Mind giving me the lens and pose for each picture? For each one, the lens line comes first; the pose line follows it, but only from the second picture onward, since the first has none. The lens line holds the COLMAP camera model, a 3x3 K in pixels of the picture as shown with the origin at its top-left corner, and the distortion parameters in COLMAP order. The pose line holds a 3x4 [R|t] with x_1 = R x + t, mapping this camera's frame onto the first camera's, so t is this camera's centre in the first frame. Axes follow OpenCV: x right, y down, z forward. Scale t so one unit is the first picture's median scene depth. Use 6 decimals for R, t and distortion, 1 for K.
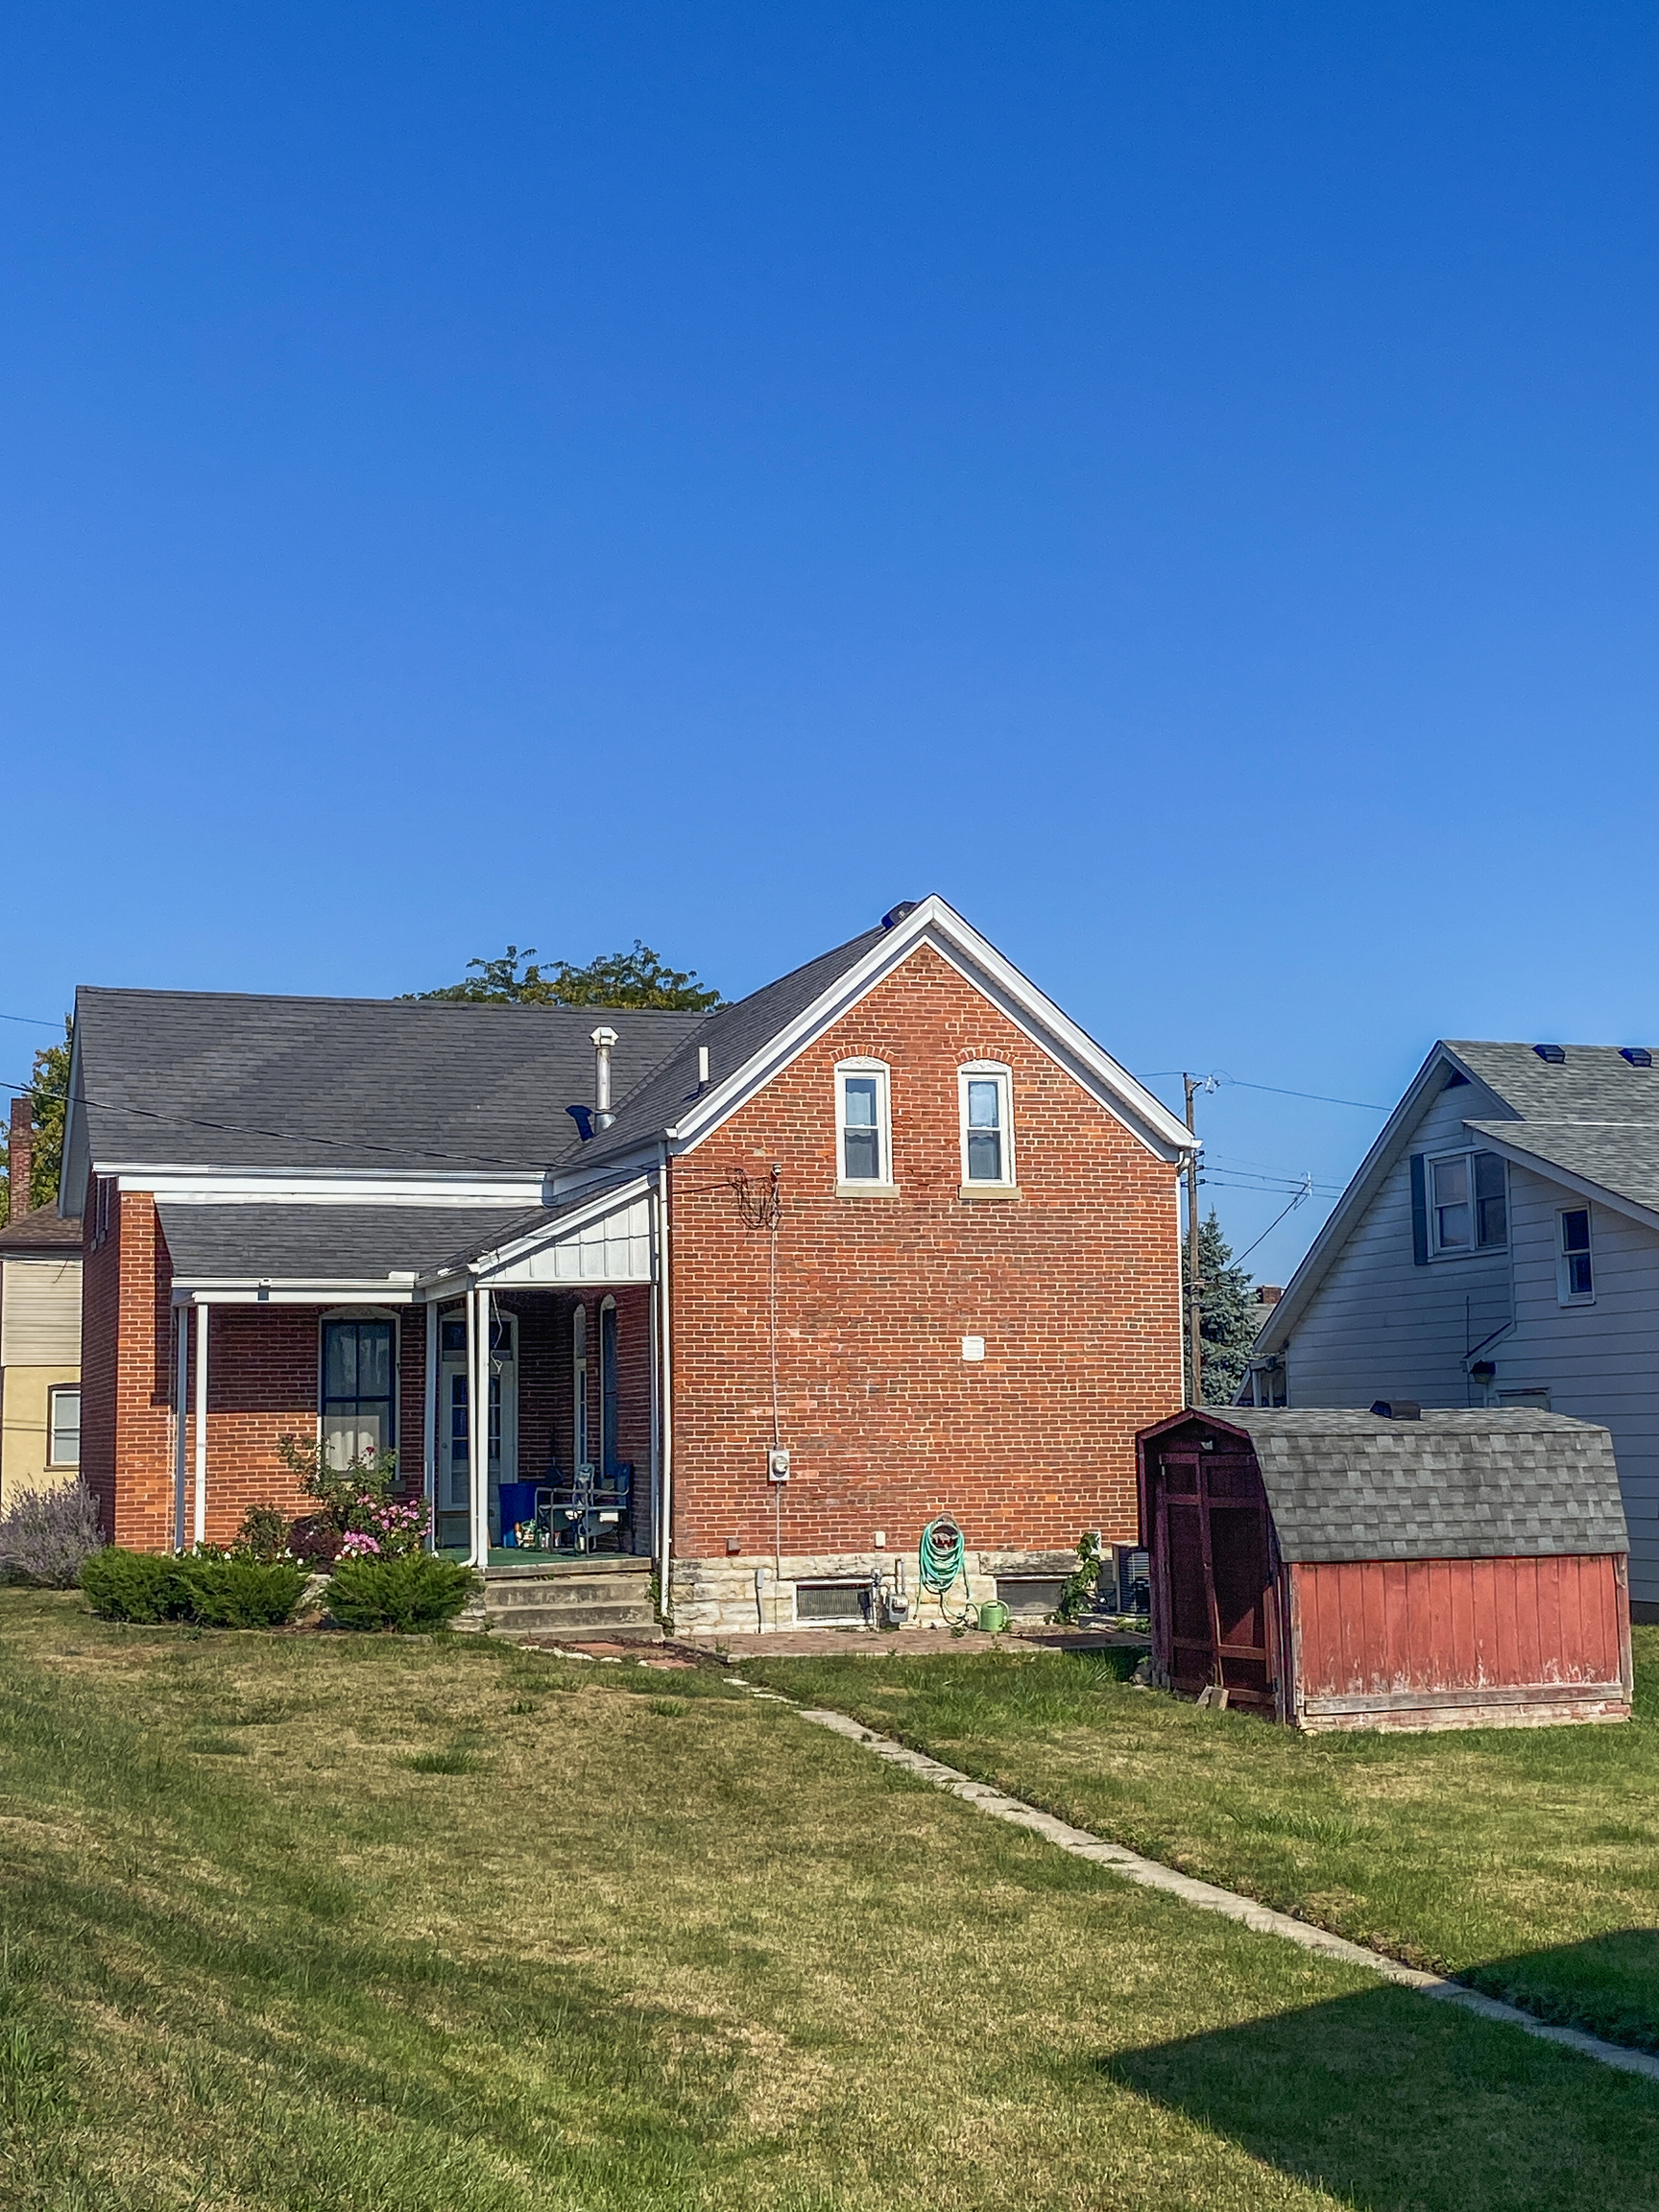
lens RADIAL K [[2933.1, 0, 827.1], [0, 2933.1, 1117.0], [0, 0, 1]] dist [0.209804, 0.000000]
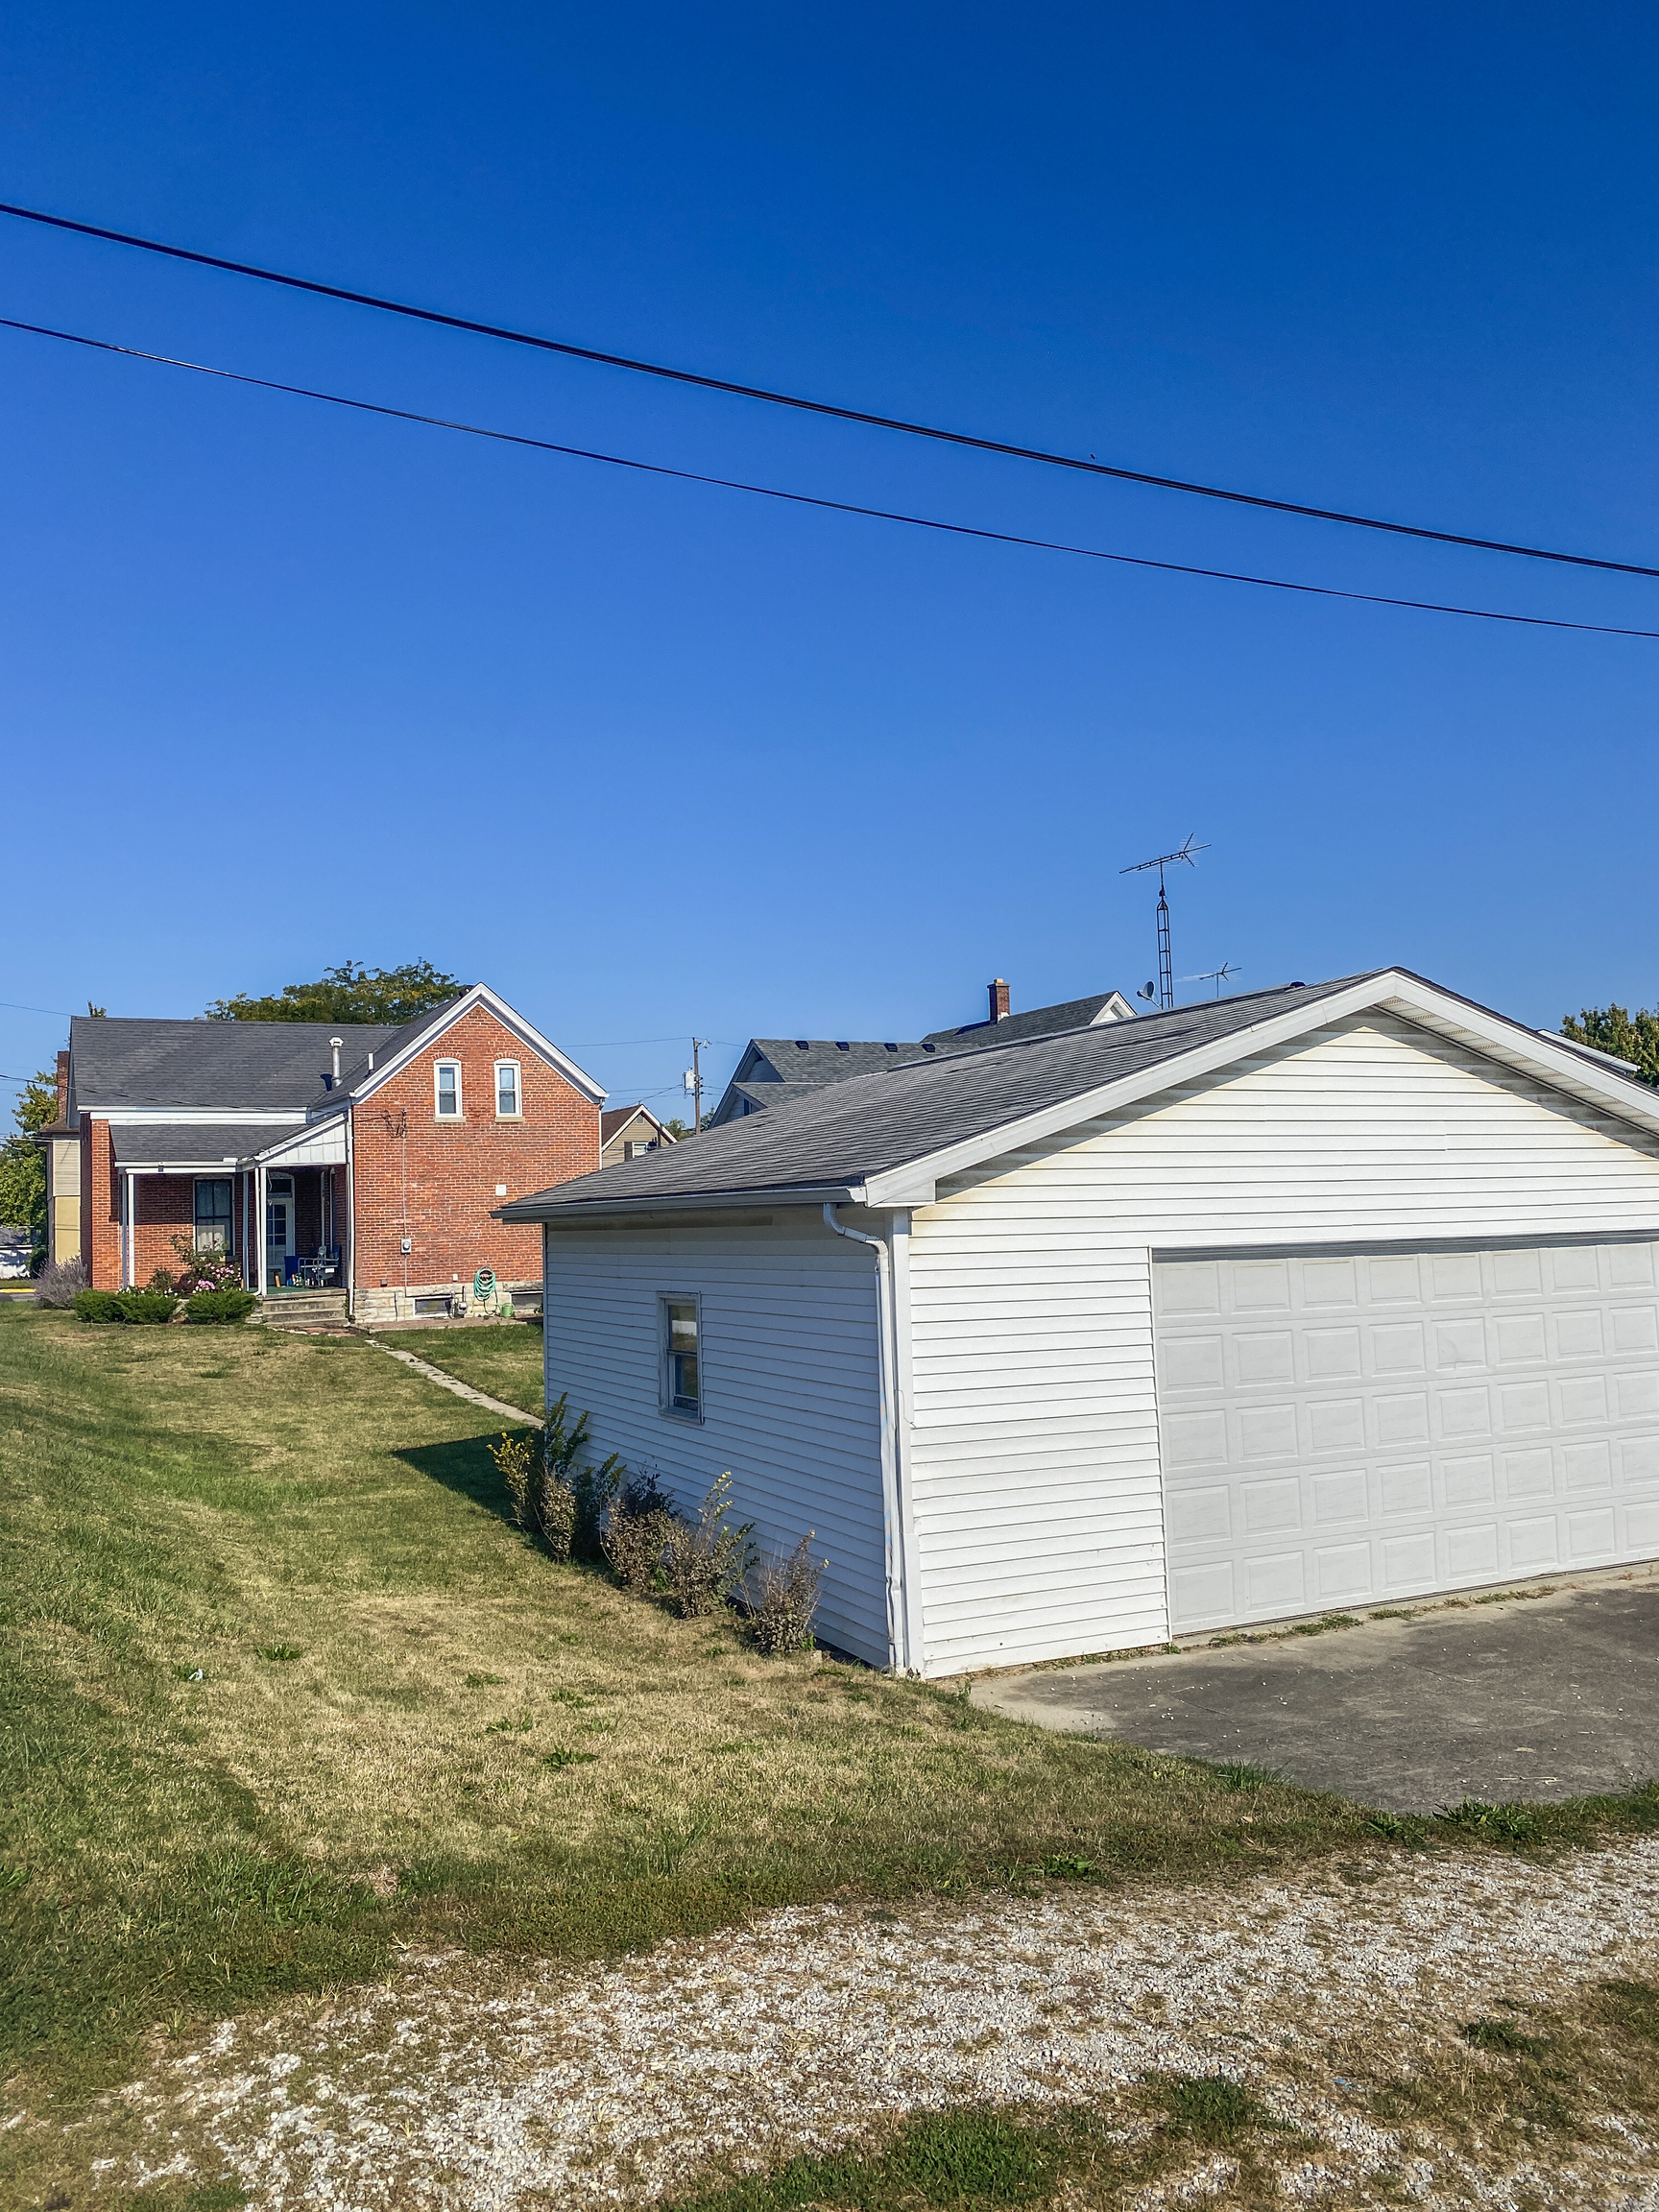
lens RADIAL K [[1673.0, 0, 843.8], [0, 1673.0, 1108.9], [0, 0, 1]] dist [0.051346, -0.035045]
pose [[0.987622, -0.008882, 0.156598, 0.107344], [0.002093, 0.999053, 0.043463, -0.035963], [-0.156836, -0.042598, 0.986706, -0.273356]]
